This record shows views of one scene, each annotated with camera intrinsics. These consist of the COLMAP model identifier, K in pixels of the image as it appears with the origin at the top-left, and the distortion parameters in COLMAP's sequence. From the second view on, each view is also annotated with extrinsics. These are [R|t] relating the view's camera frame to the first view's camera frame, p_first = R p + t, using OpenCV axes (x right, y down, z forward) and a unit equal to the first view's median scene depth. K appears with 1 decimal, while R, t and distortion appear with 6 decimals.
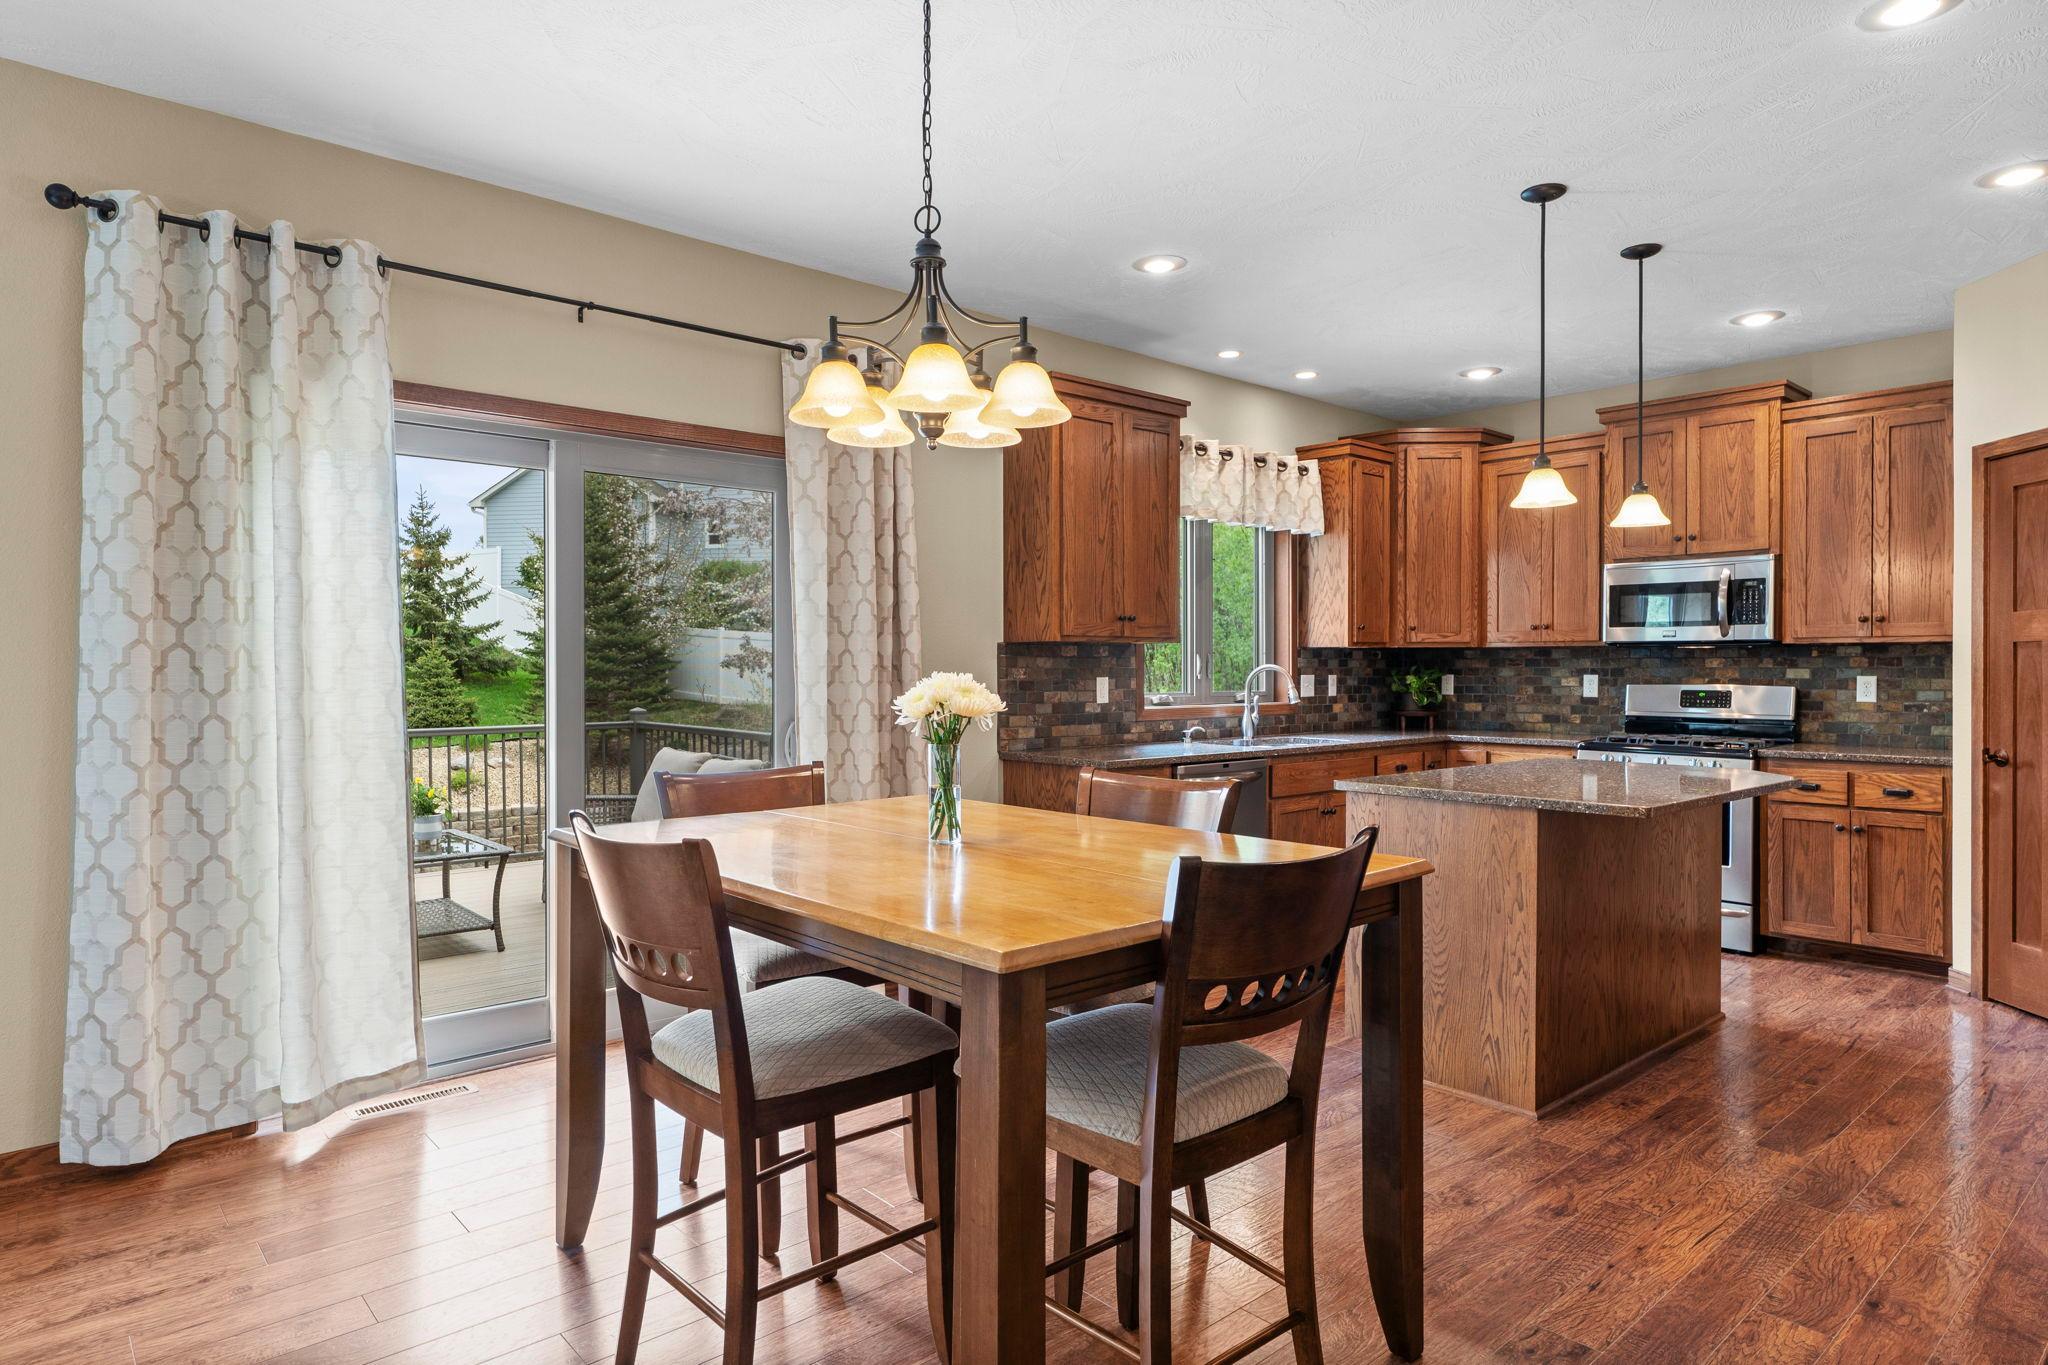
lens RADIAL K [[1162.7, 0, 1018.7], [0, 1162.7, 677.5], [0, 0, 1]] dist [0.000687, -0.000006]
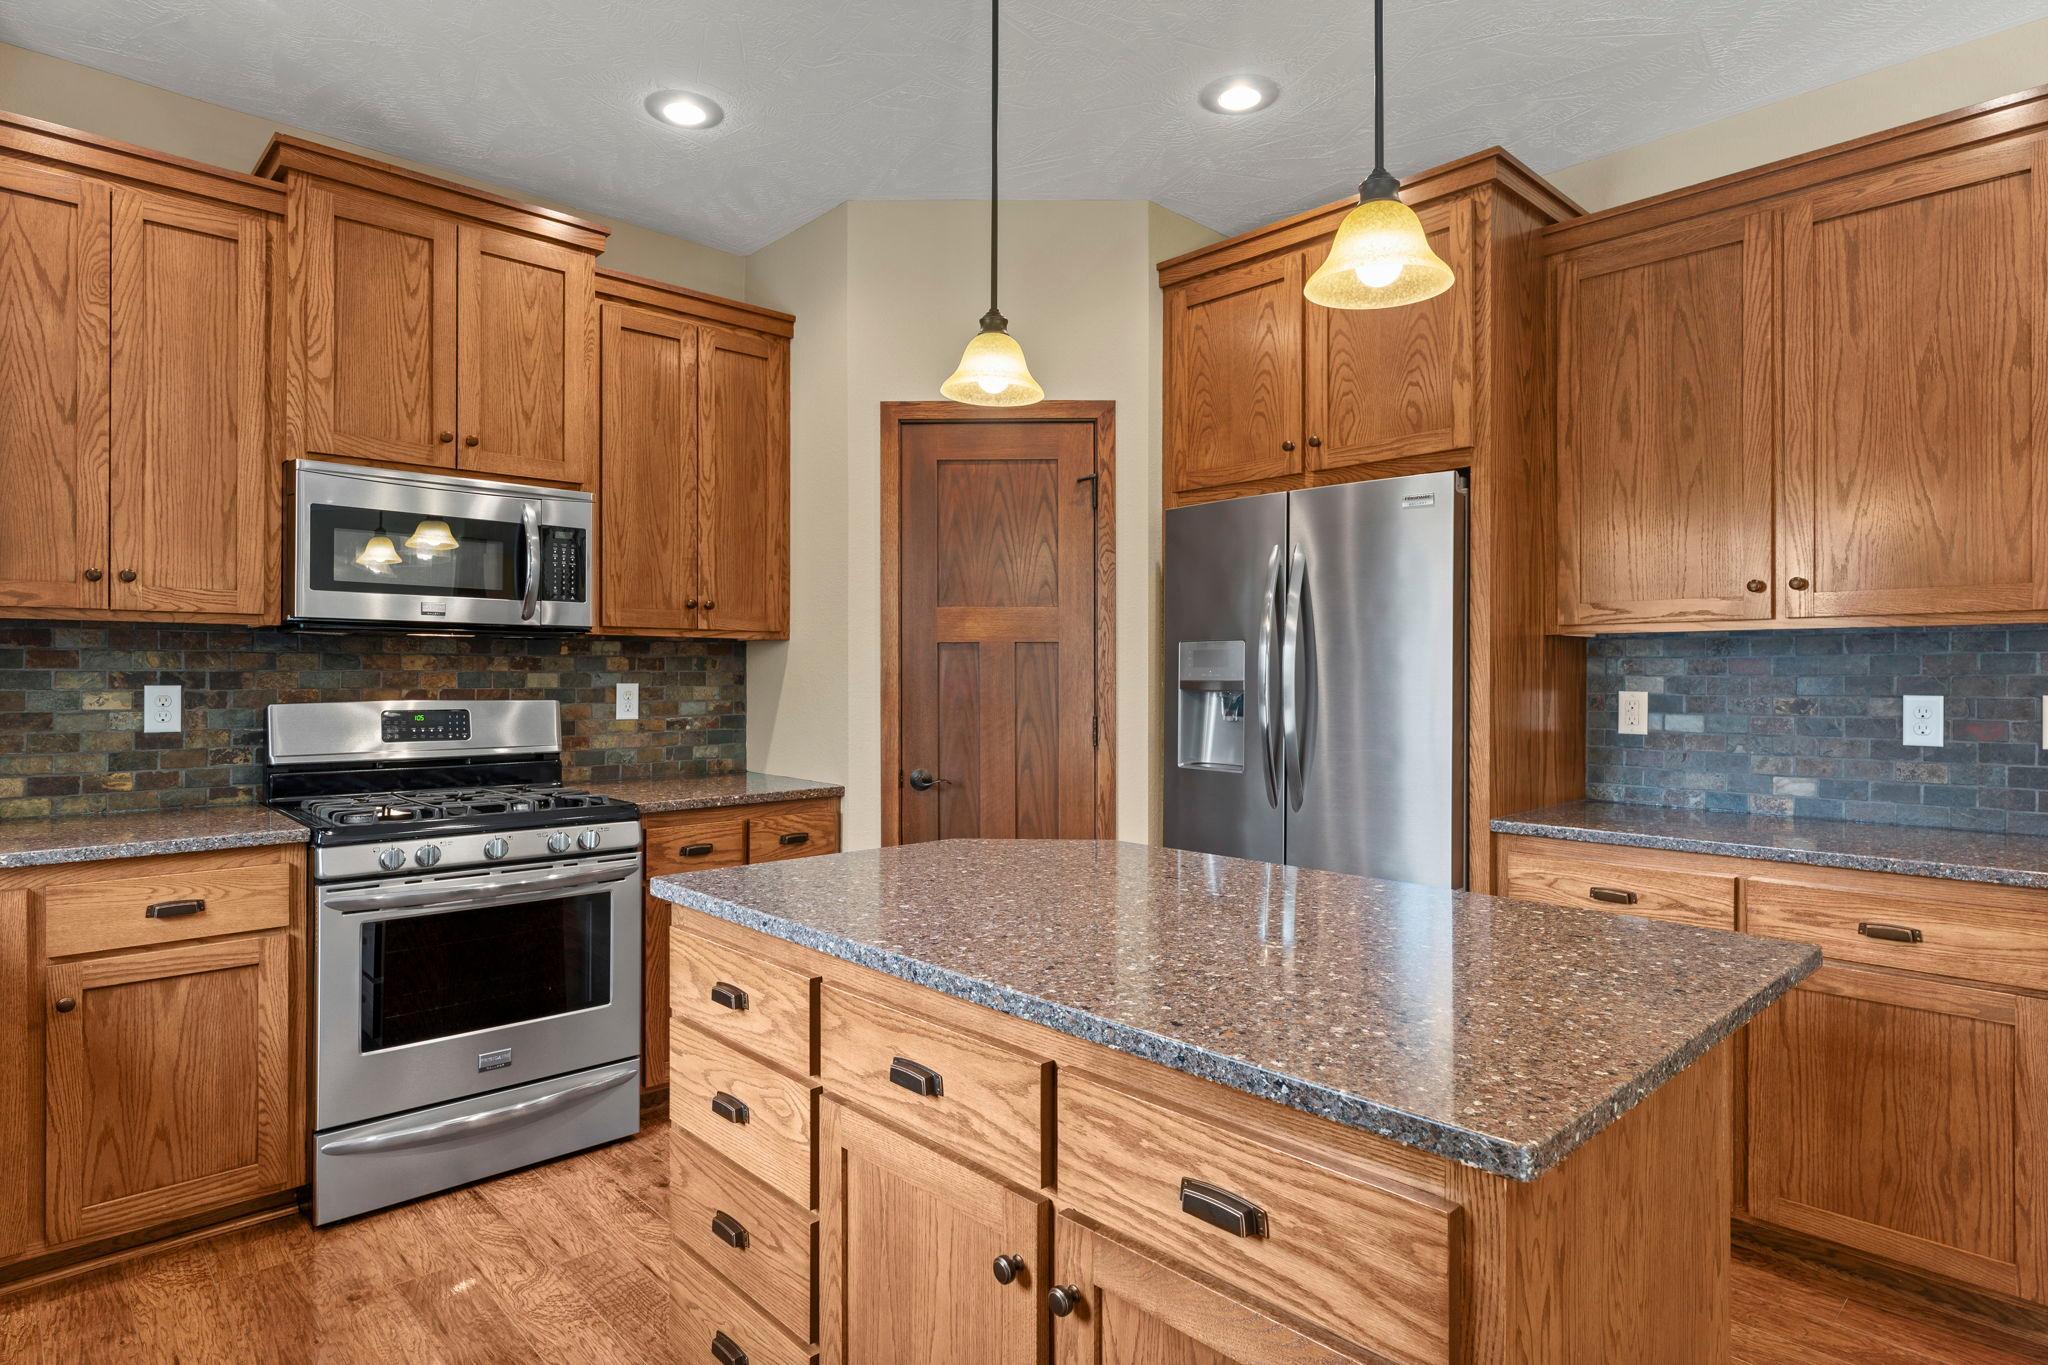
lens RADIAL K [[1119.1, 0, 1024.4], [0, 1119.1, 671.5], [0, 0, 1]] dist [0.000475, -0.000017]
pose [[-0.035471, 0.001340, 0.999370, 0.026231], [0.005738, 0.999983, -0.001138, -0.006342], [-0.999354, 0.005694, -0.035479, 0.768414]]
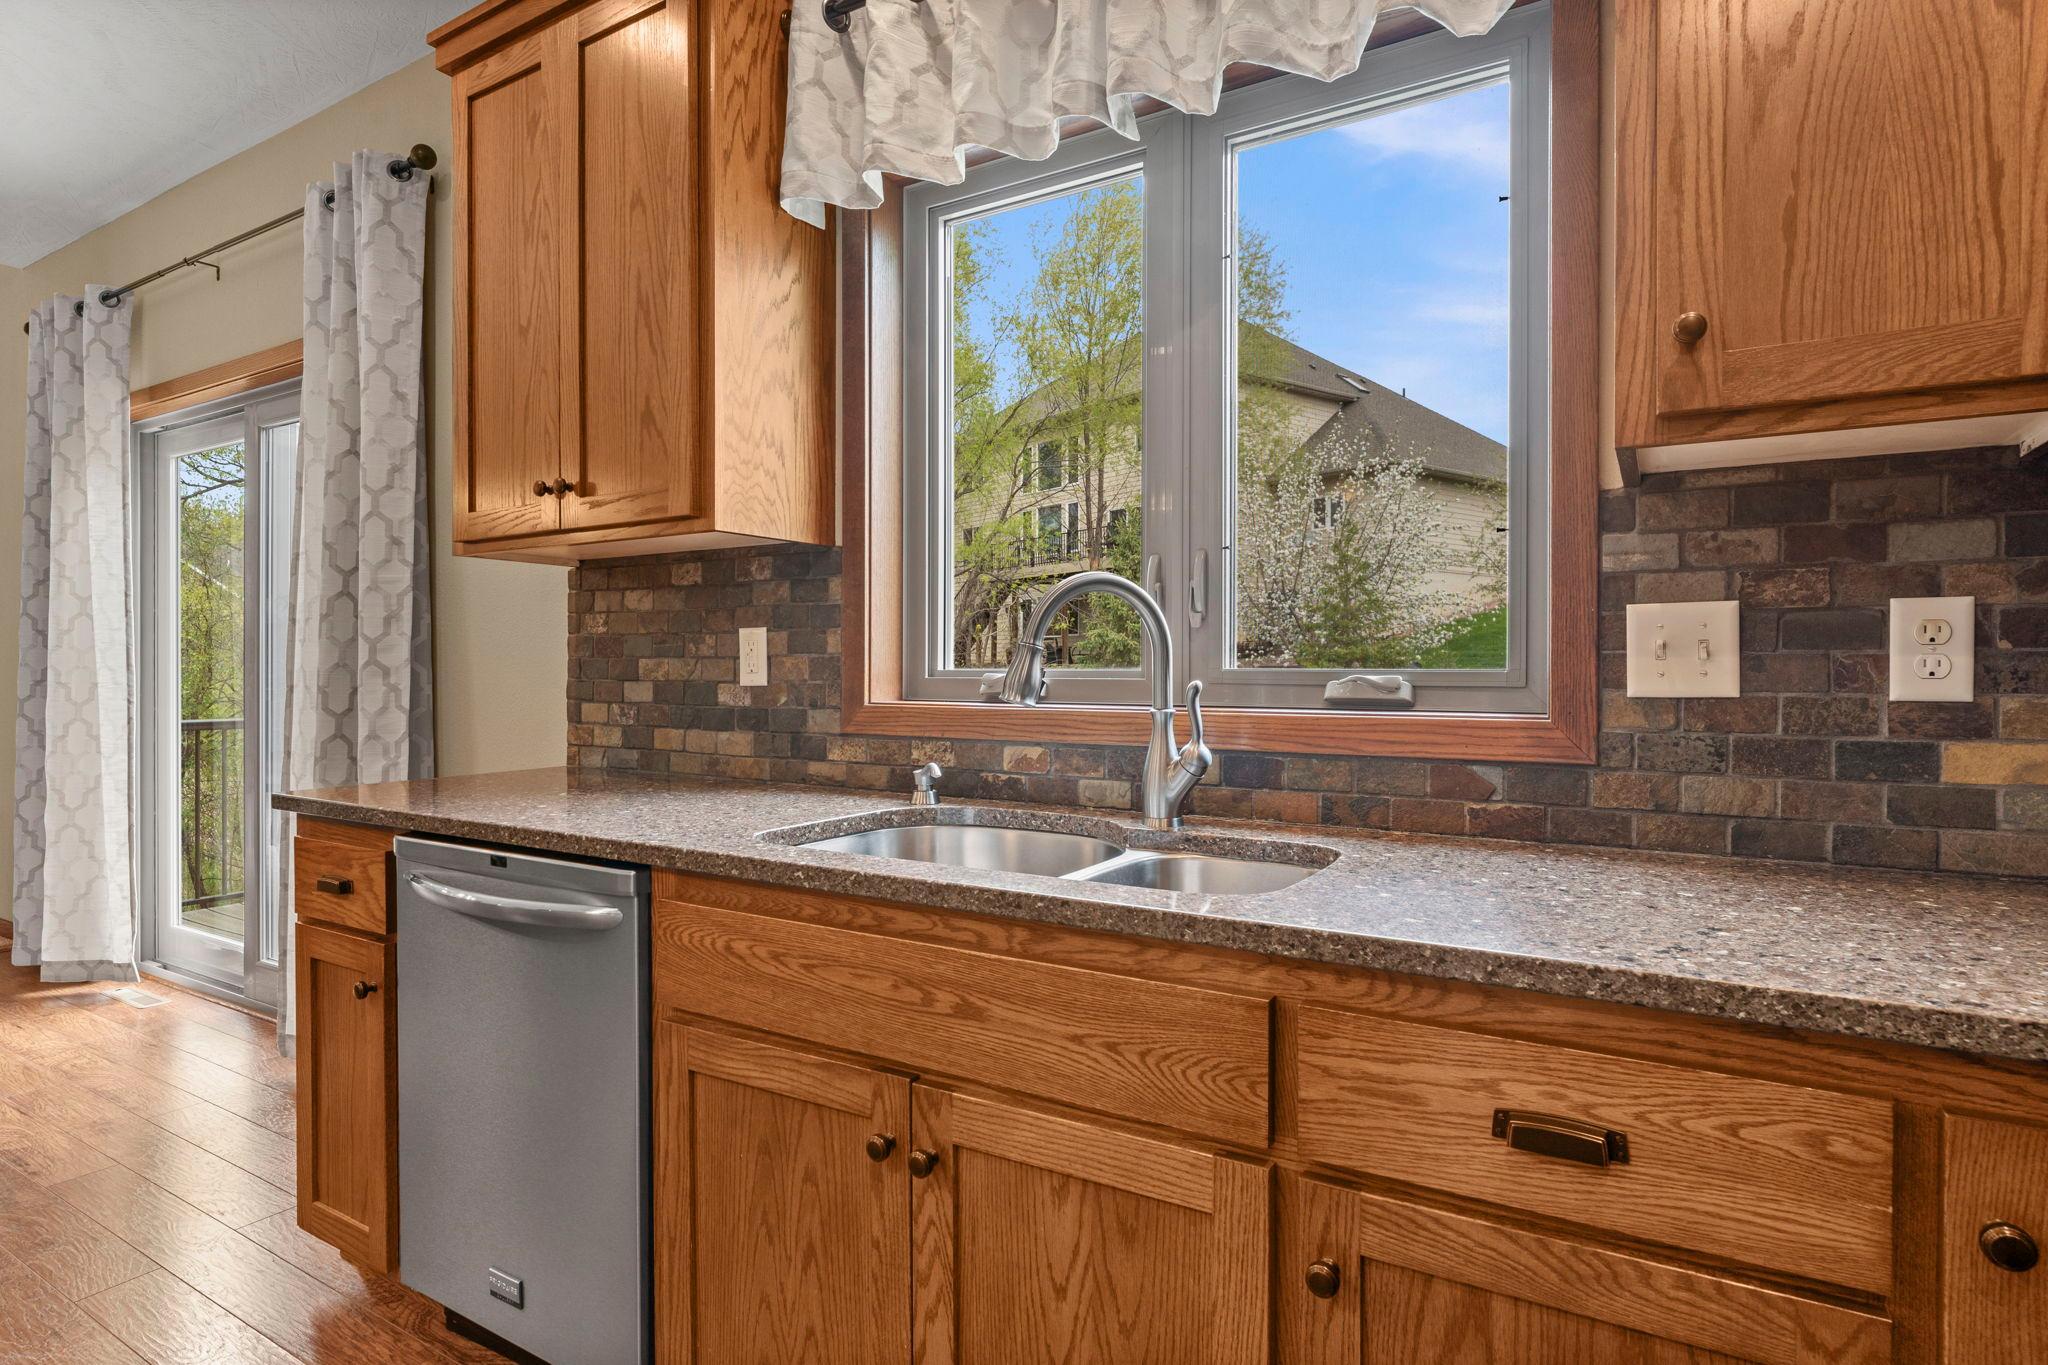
lens RADIAL K [[1073.9, 0, 1015.4], [0, 1073.9, 674.3], [0, 0, 1]] dist [-0.000276, -0.000047]
pose [[0.295429, 0.006739, -0.955341, 0.490235], [-0.010771, 0.999935, 0.003722, 0.014881], [0.955304, 0.009190, 0.295482, 0.964380]]
